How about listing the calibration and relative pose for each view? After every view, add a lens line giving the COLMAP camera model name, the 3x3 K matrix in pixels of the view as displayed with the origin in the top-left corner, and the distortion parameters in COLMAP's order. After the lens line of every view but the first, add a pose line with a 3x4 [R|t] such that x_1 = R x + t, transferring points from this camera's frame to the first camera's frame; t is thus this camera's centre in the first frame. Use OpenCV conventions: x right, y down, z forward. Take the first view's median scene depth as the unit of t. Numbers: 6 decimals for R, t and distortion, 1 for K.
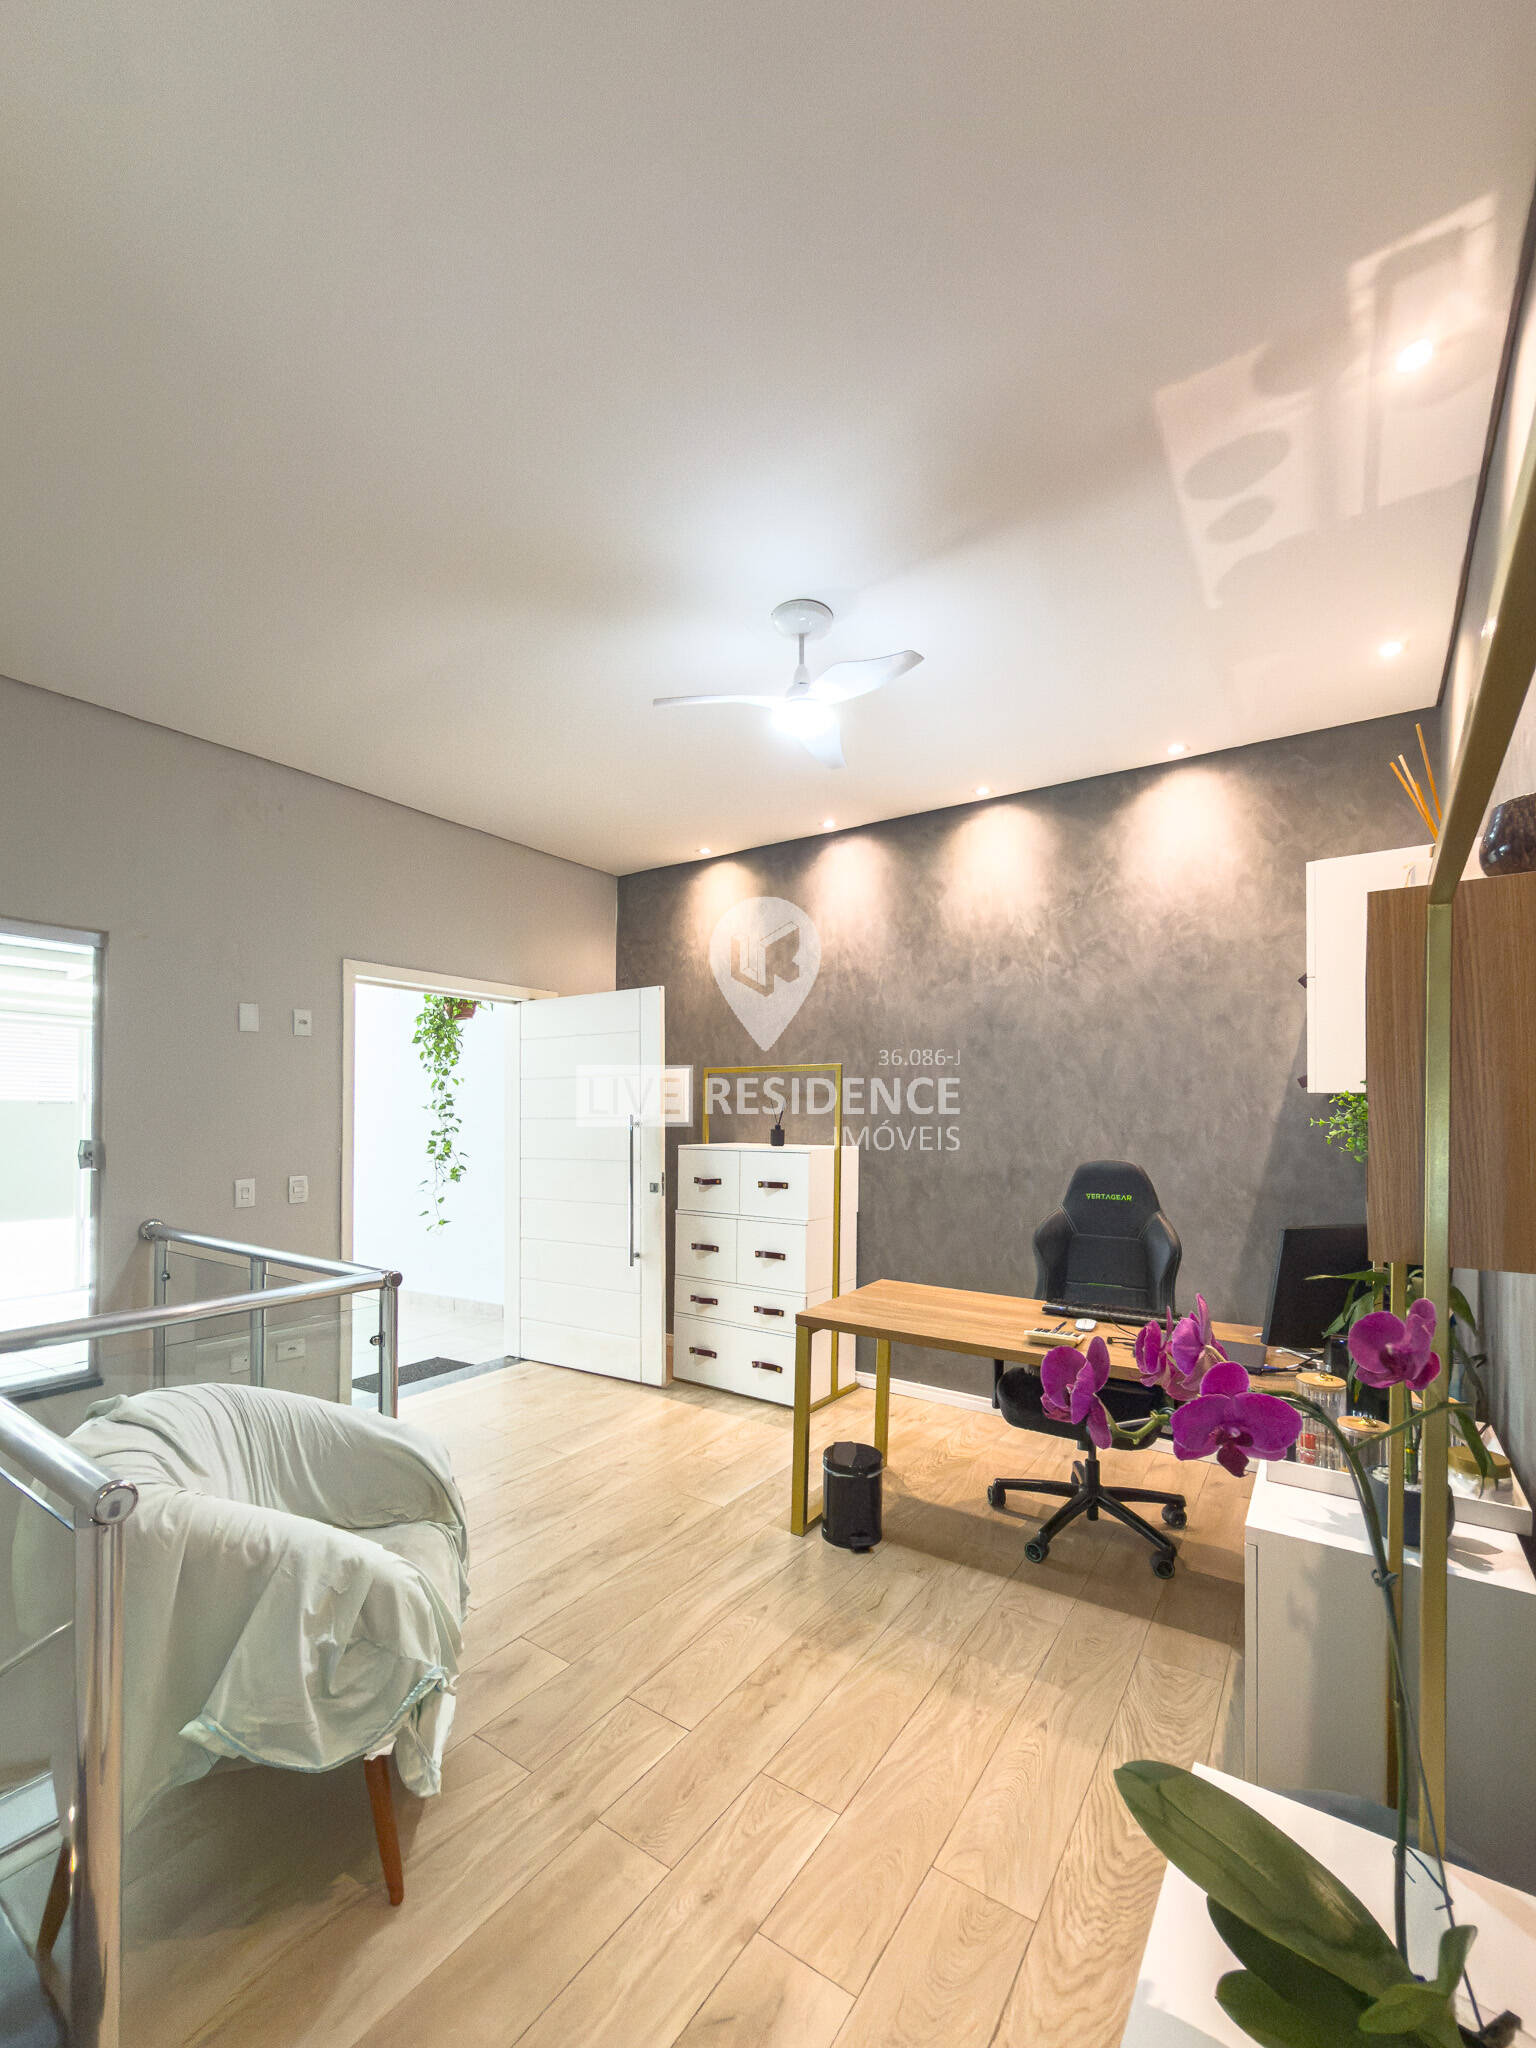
lens RADIAL K [[833.9, 0, 730.7], [0, 833.9, 1099.9], [0, 0, 1]] dist [-0.000350, 0.000294]
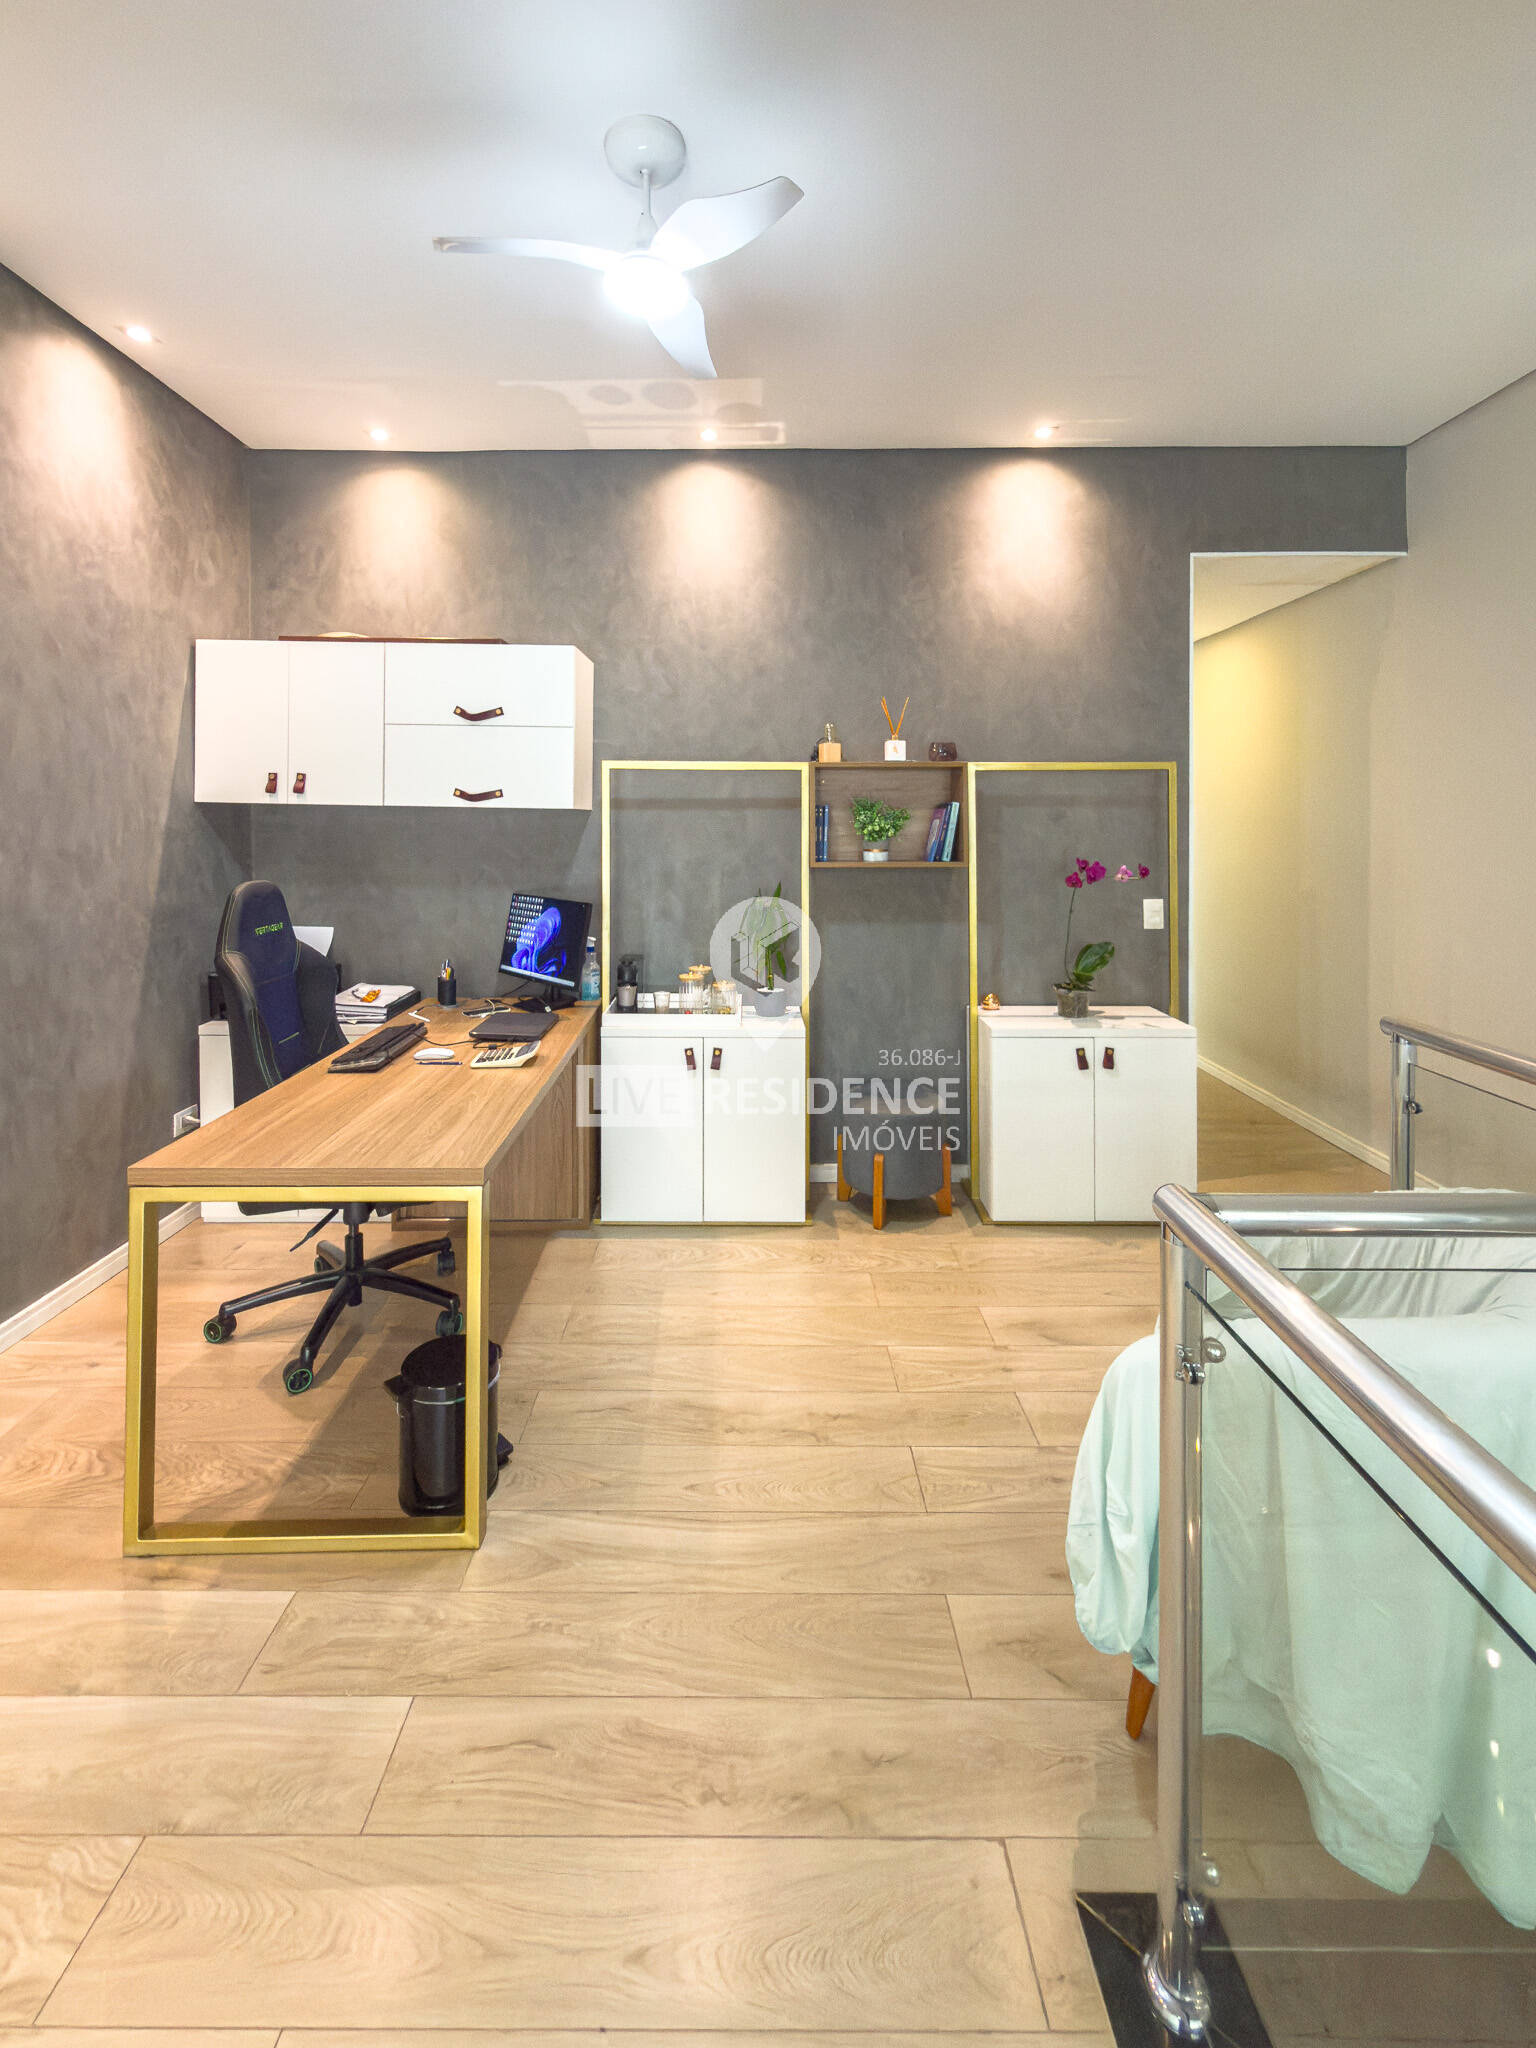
lens RADIAL K [[988.2, 0, 726.5], [0, 988.2, 826.9], [0, 0, 1]] dist [0.000153, 0.000091]
pose [[-0.604833, -0.010327, 0.796285, -0.488292], [-0.017698, 0.999843, -0.000476, 0.012085], [-0.796156, -0.014380, -0.604921, 1.094492]]
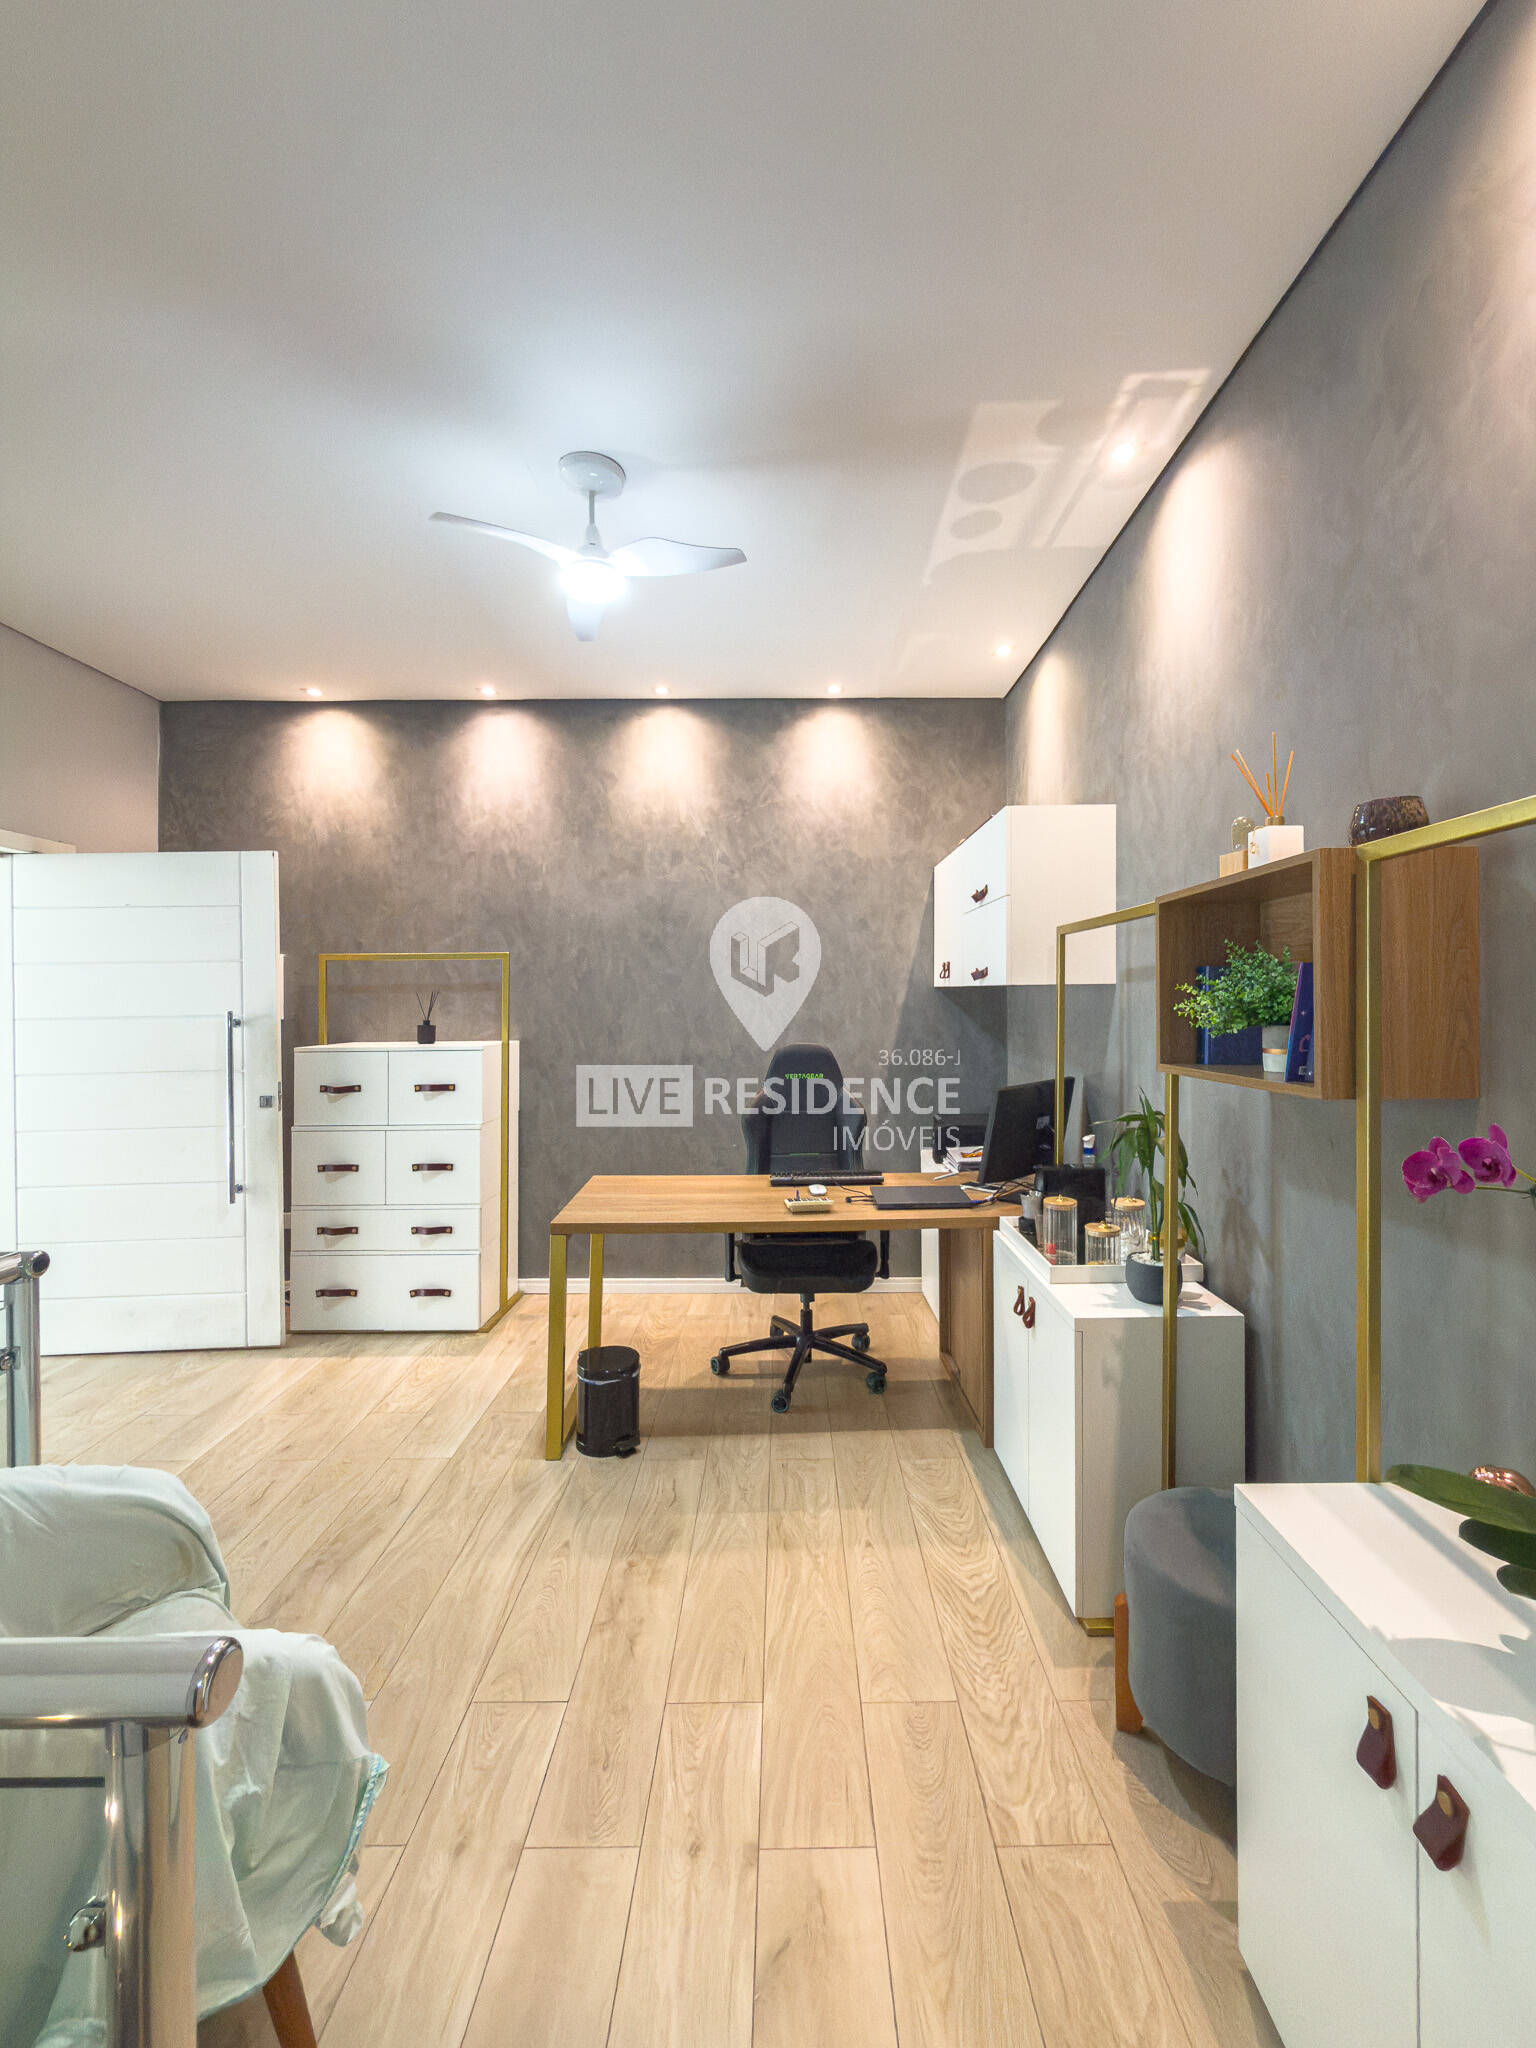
lens RADIAL K [[842.0, 0, 758.6], [0, 842.0, 999.1], [0, 0, 1]] dist [-0.000940, 0.000230]
pose [[0.822595, -0.009289, 0.568552, -0.221071], [0.003655, 0.999932, 0.011049, -0.001145], [-0.568616, -0.007011, 0.822573, 0.086548]]
